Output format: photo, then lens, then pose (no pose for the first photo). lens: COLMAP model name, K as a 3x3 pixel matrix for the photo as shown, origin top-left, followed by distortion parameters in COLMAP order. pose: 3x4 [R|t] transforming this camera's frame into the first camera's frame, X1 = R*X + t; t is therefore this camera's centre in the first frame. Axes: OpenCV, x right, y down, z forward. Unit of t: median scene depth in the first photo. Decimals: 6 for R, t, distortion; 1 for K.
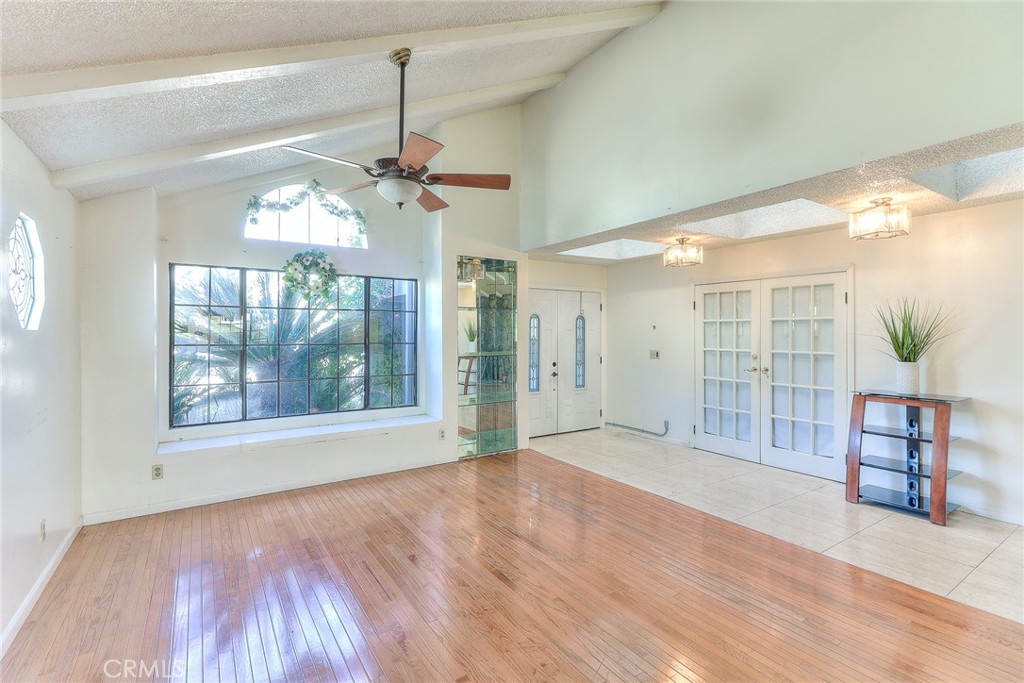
lens RADIAL K [[468.6, 0, 510.8], [0, 468.6, 331.4], [0, 0, 1]] dist [0.002553, -0.000215]
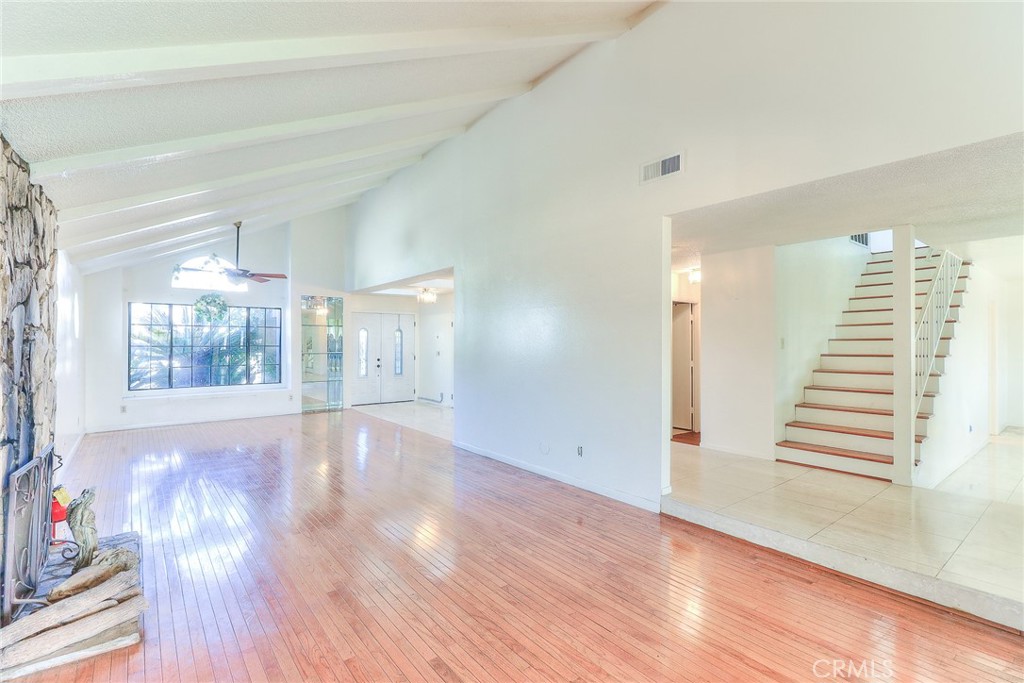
lens RADIAL K [[468.6, 0, 504.8], [0, 468.6, 342.0], [0, 0, 1]] dist [0.002553, -0.000215]
pose [[0.996327, 0.000819, 0.085622, 0.536487], [-0.001208, 0.999989, 0.004490, 0.002202], [-0.085618, -0.004577, 0.996318, -0.878713]]
